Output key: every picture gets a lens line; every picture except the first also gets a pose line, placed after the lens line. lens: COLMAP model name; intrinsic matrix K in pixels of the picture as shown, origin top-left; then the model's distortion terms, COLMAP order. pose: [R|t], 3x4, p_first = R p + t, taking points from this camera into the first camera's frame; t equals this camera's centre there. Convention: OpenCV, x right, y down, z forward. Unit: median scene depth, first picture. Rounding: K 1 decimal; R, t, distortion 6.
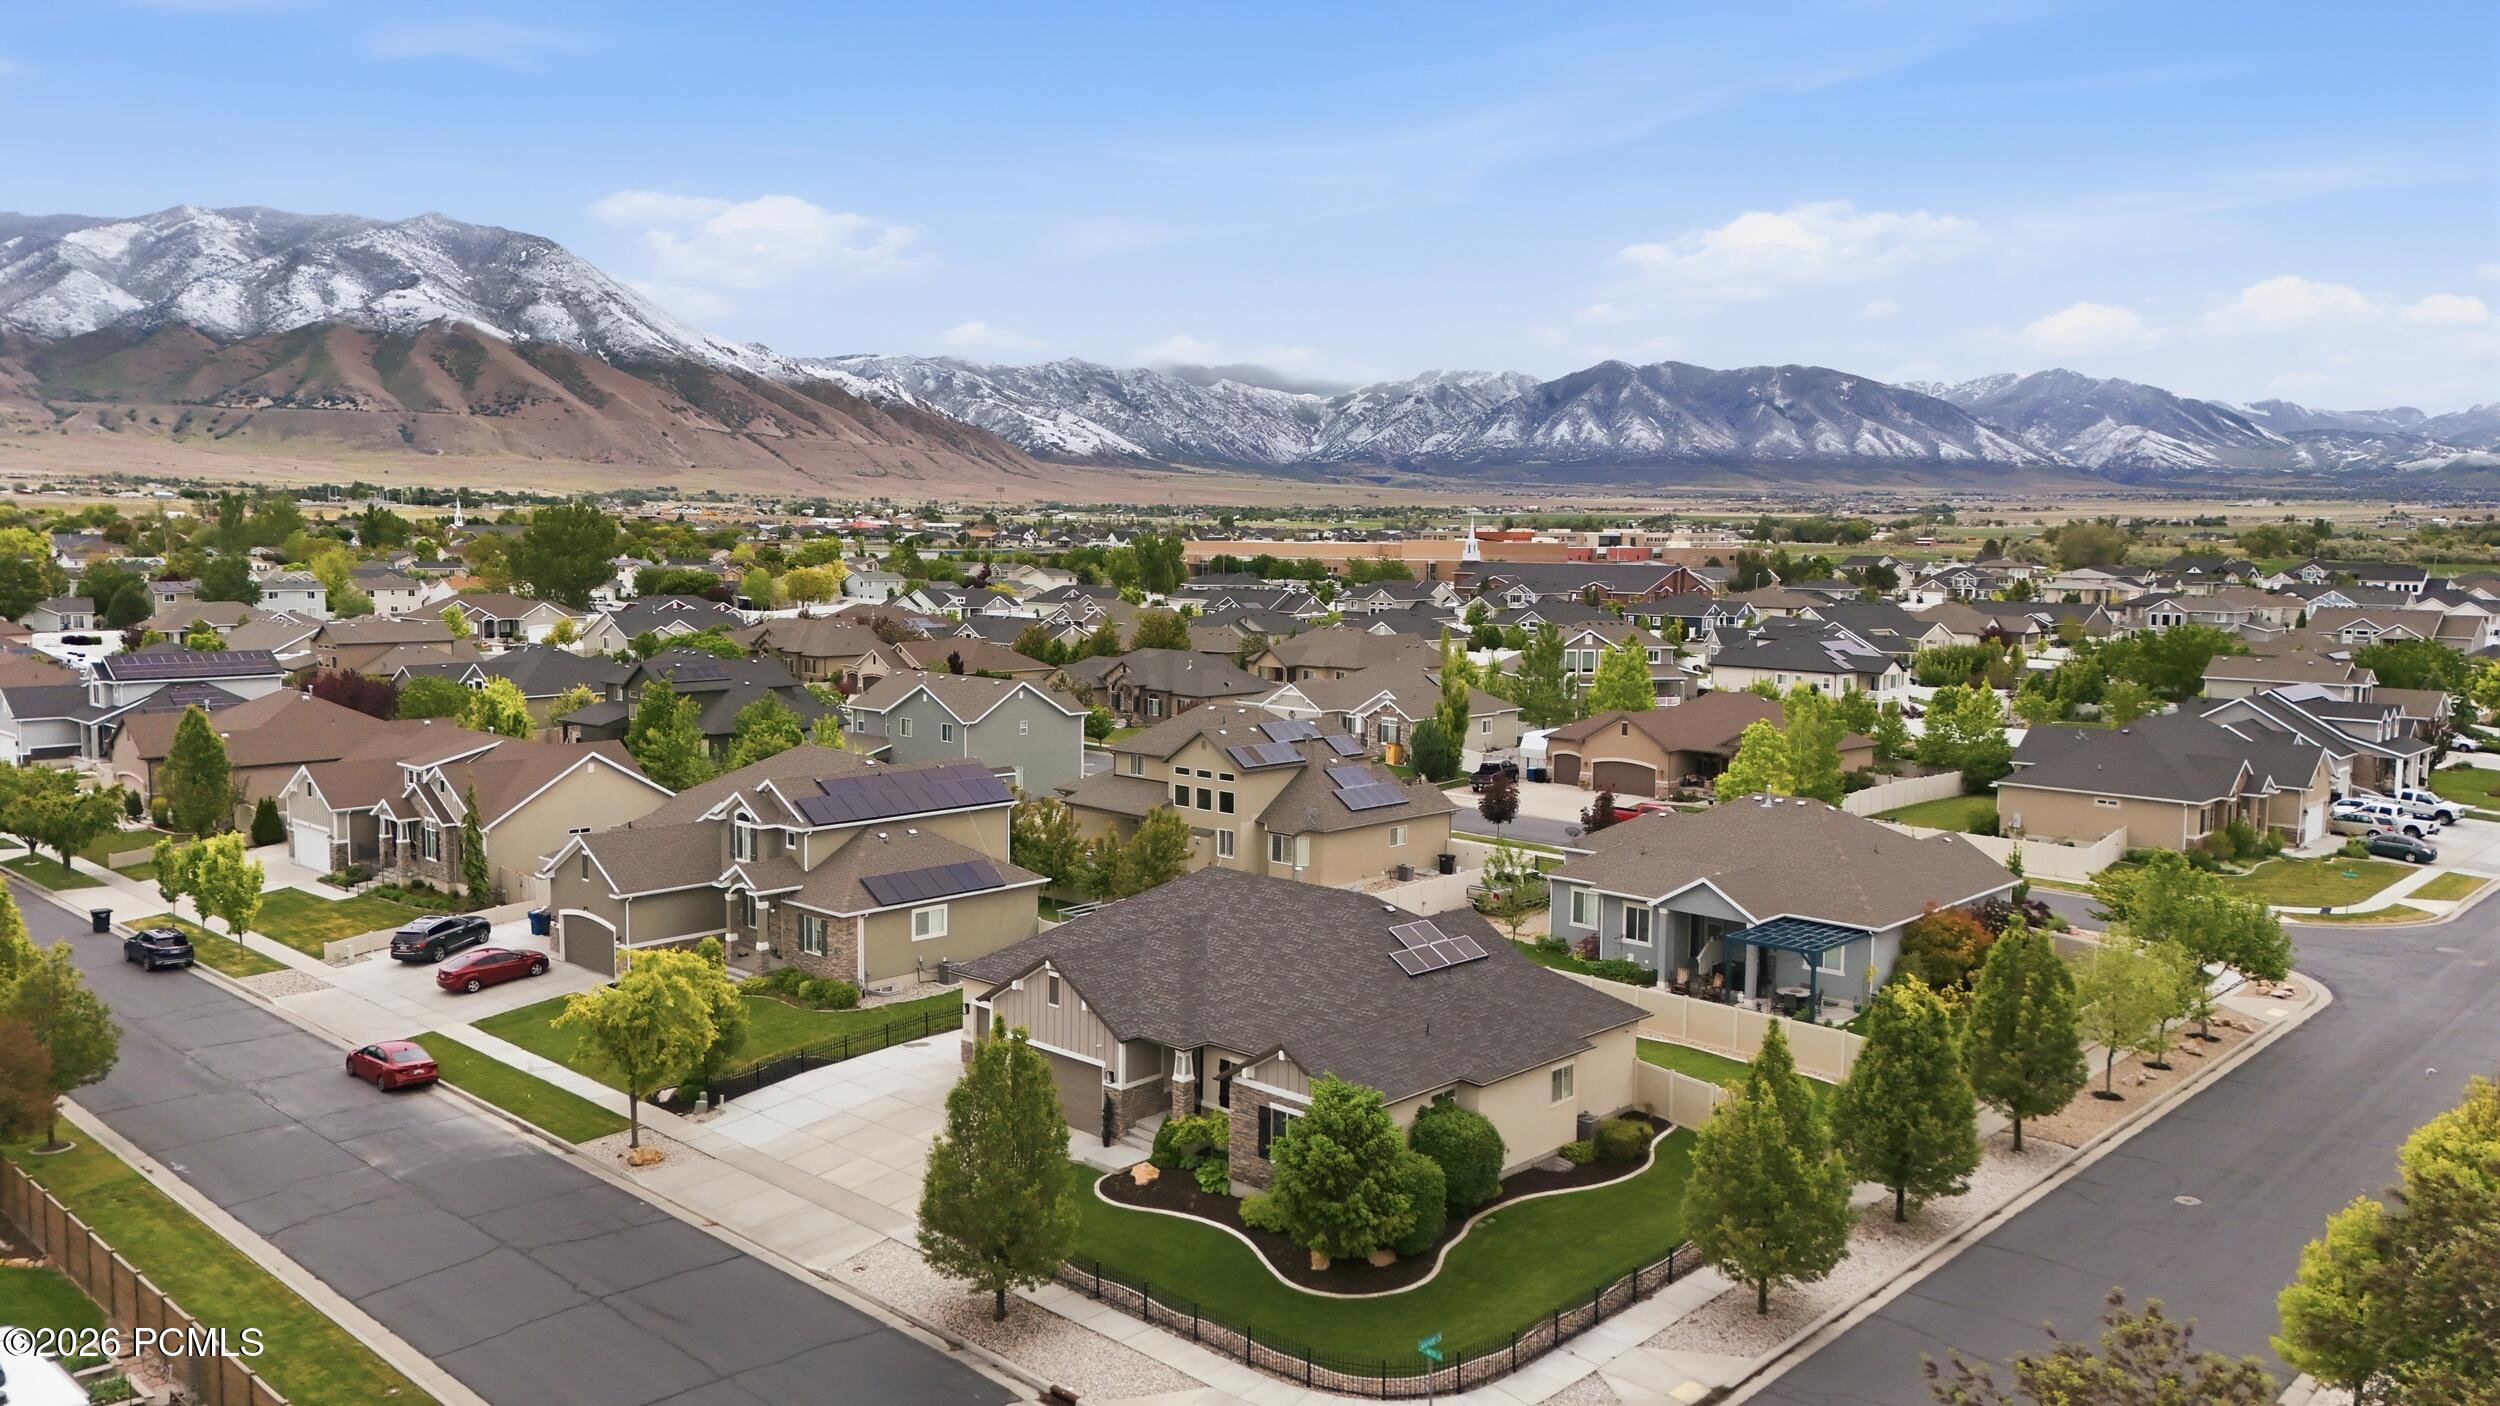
lens RADIAL K [[1828.3, 0, 1252.5], [0, 1828.3, 703.1], [0, 0, 1]] dist [0.081026, -0.079313]
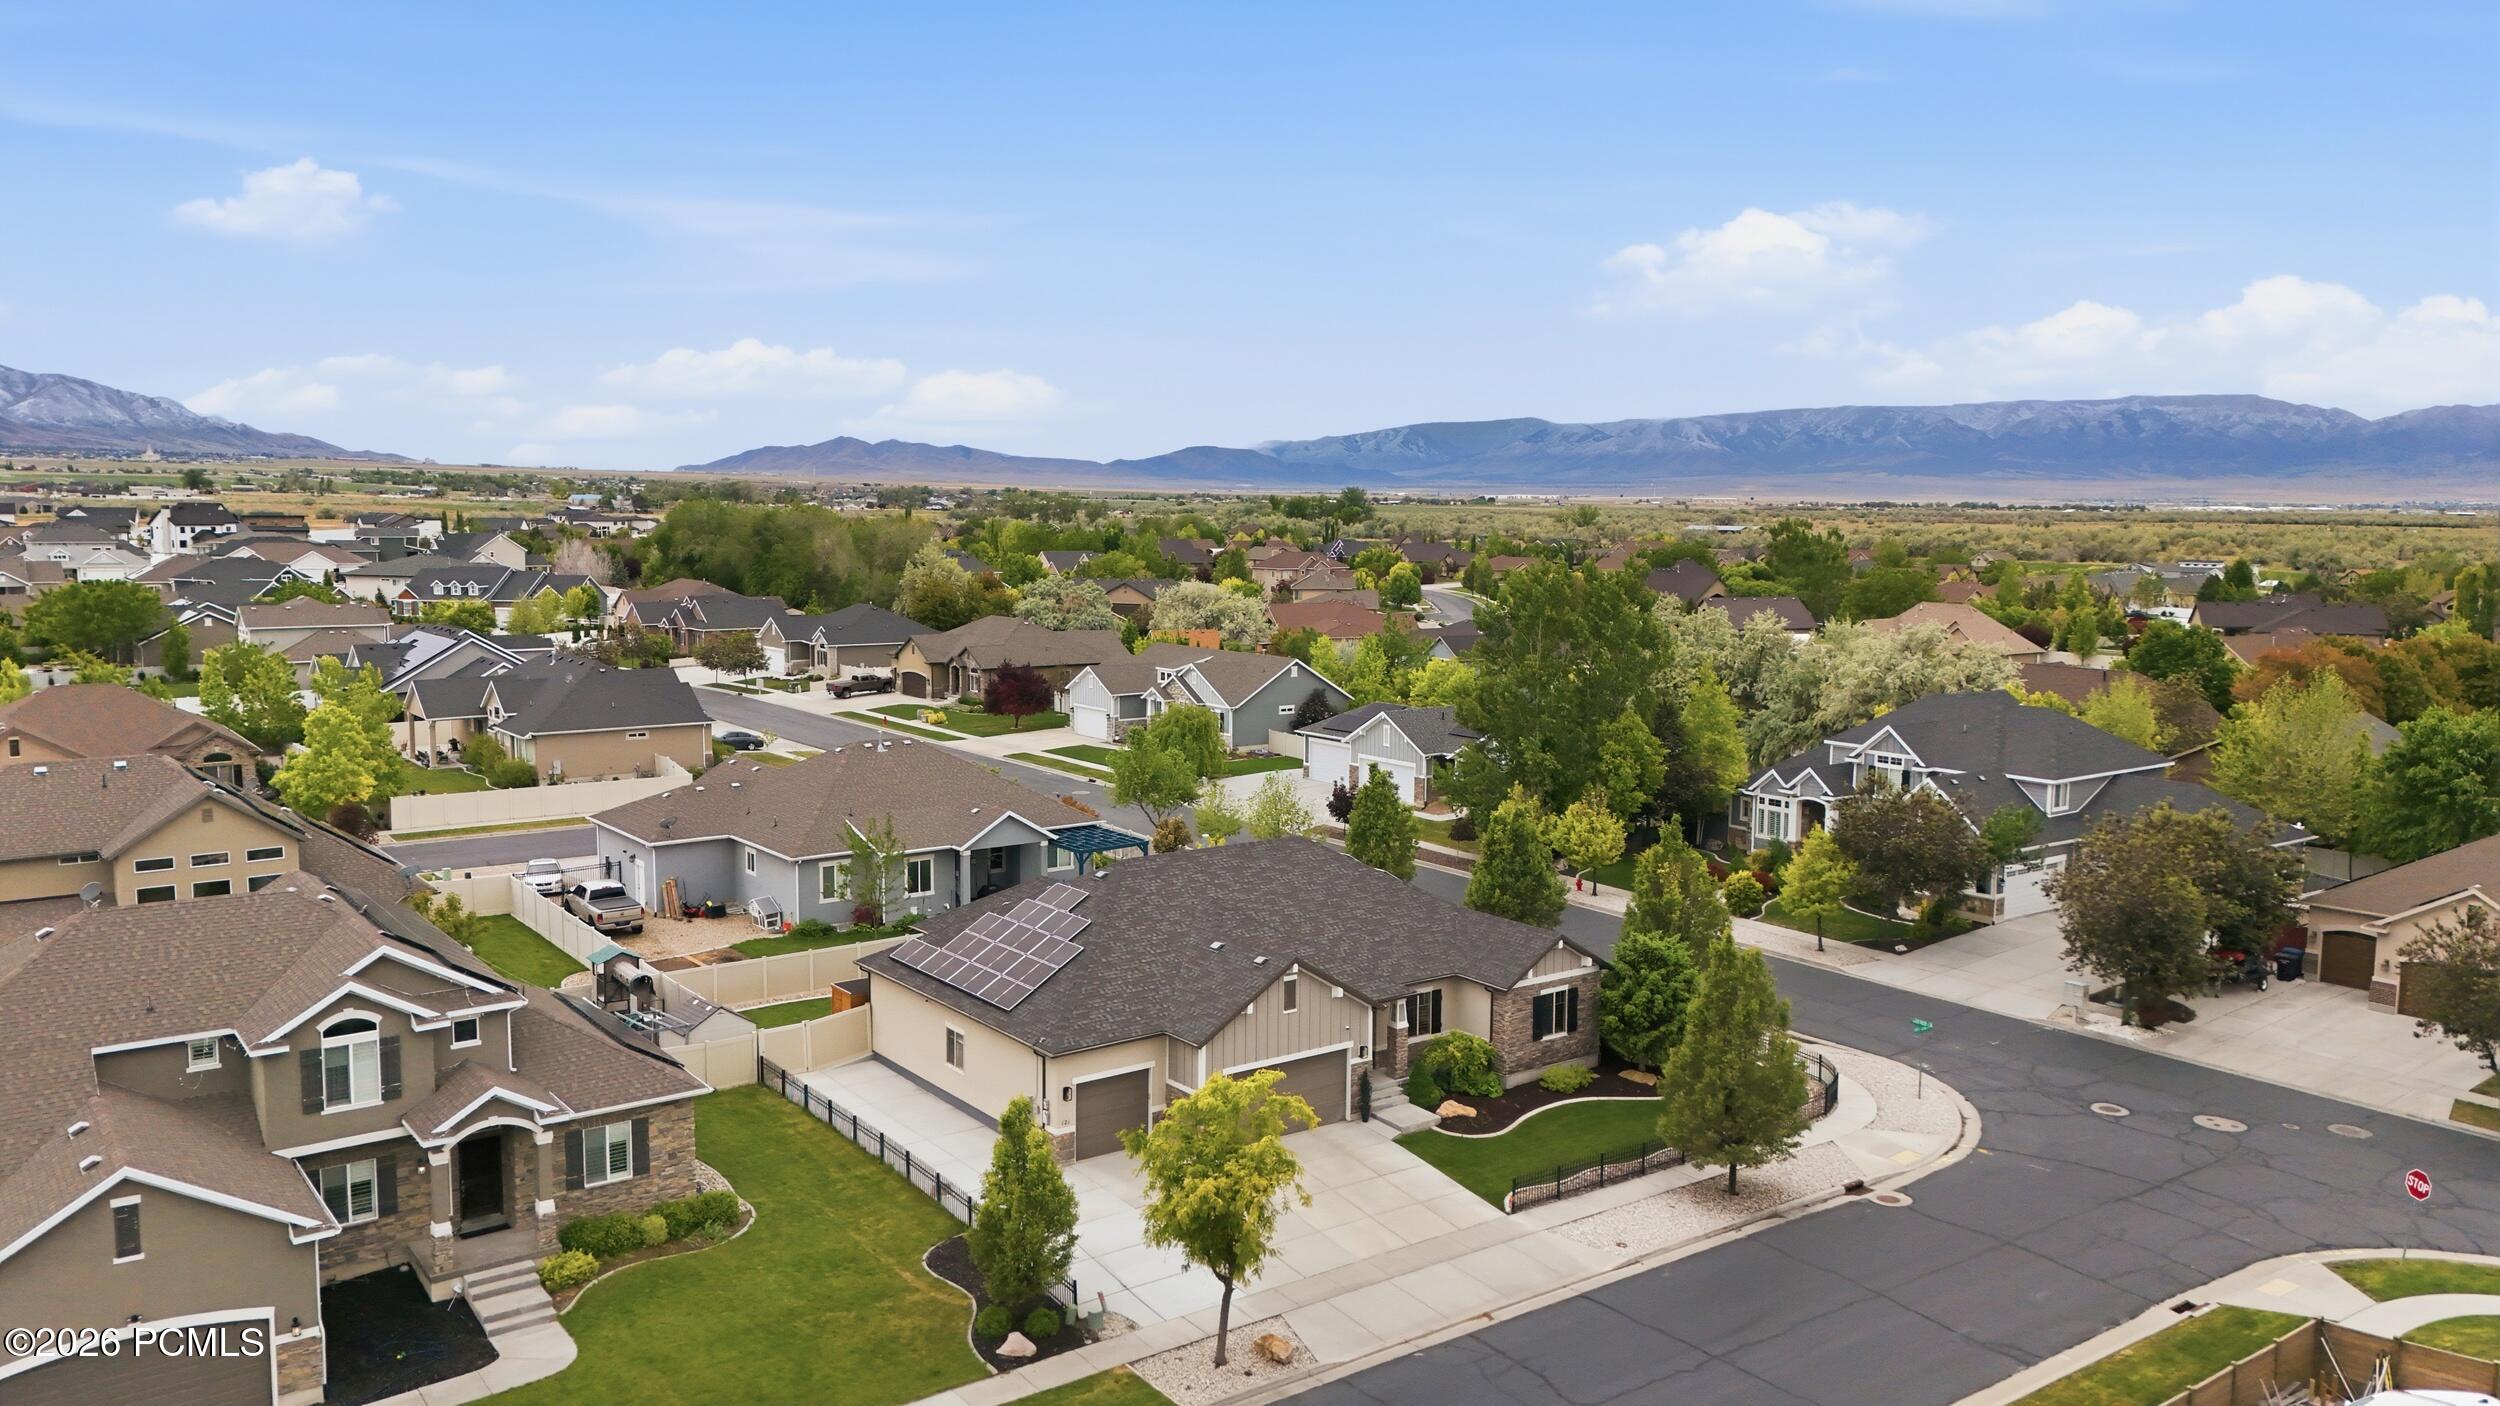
lens RADIAL K [[1828.3, 0, 1256.6], [0, 1828.3, 684.5], [0, 0, 1]] dist [0.081026, -0.079313]
pose [[0.175031, -0.108715, 0.978542, -0.803282], [0.085201, 0.991829, 0.094951, -0.072453], [-0.980869, 0.066753, 0.182864, 0.664150]]
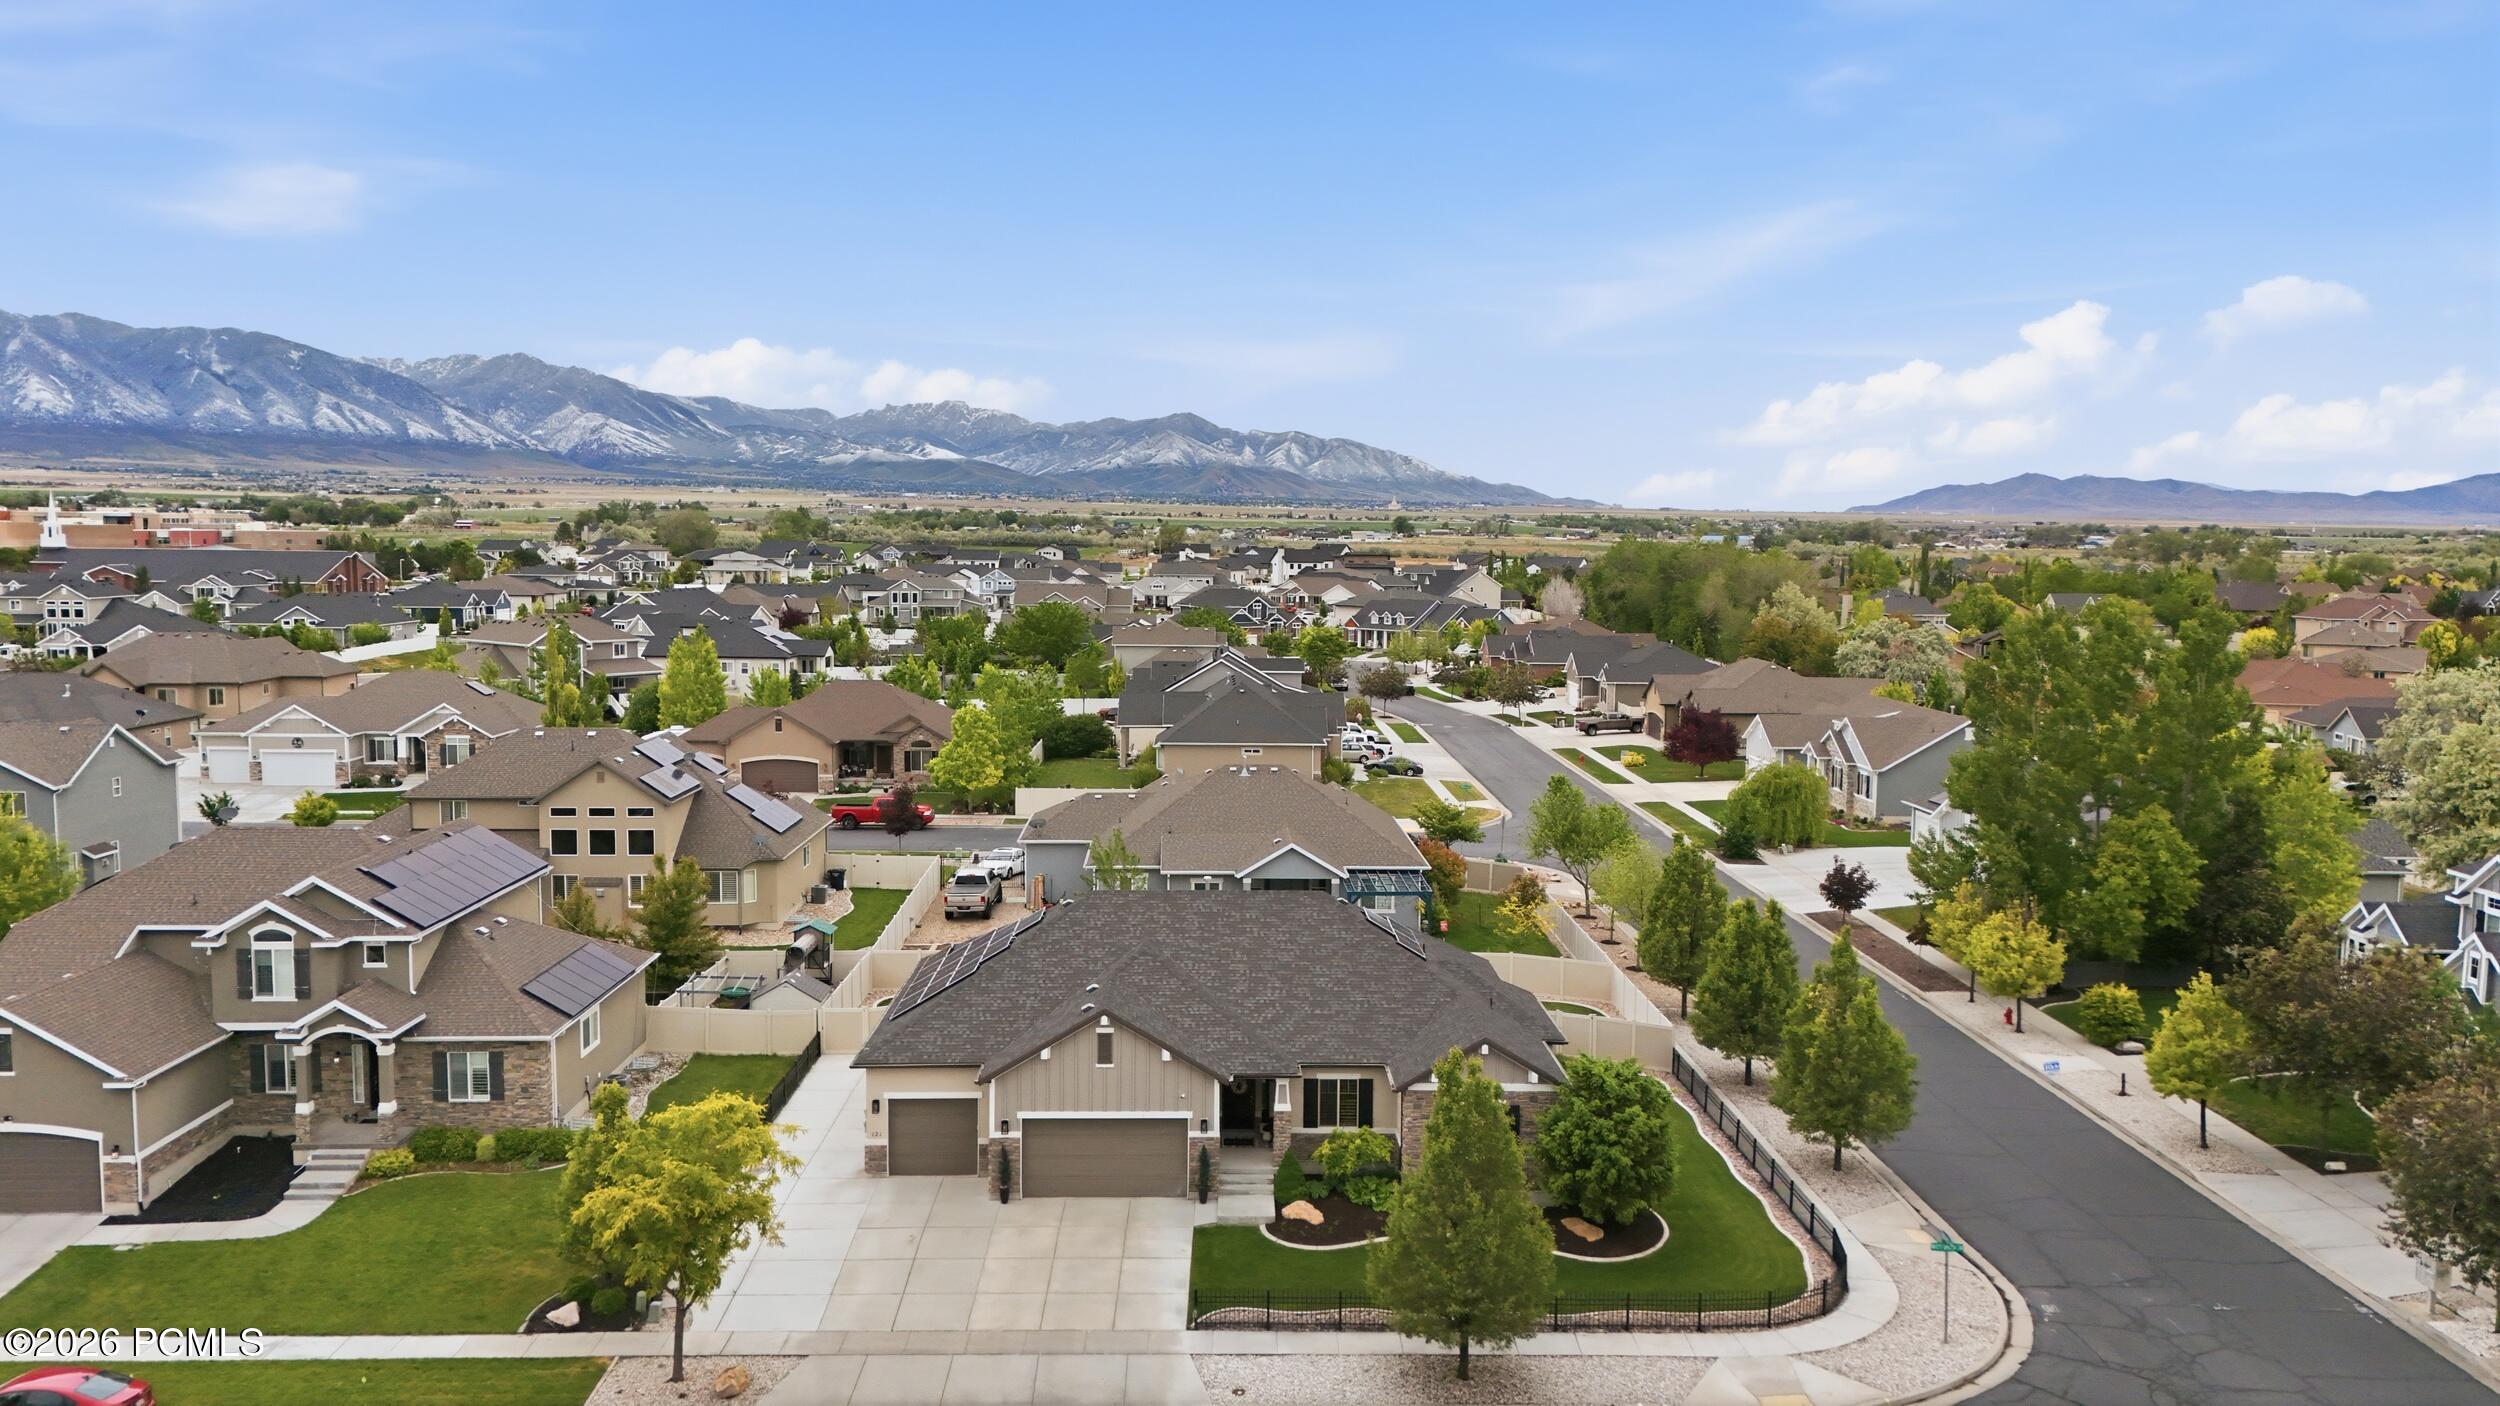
lens RADIAL K [[1828.3, 0, 1252.3], [0, 1828.3, 696.9], [0, 0, 1]] dist [0.081026, -0.079313]
pose [[0.711467, -0.068493, 0.699373, -0.527566], [0.064127, 0.997414, 0.032445, -0.028596], [-0.699787, 0.021765, 0.714020, 0.252142]]
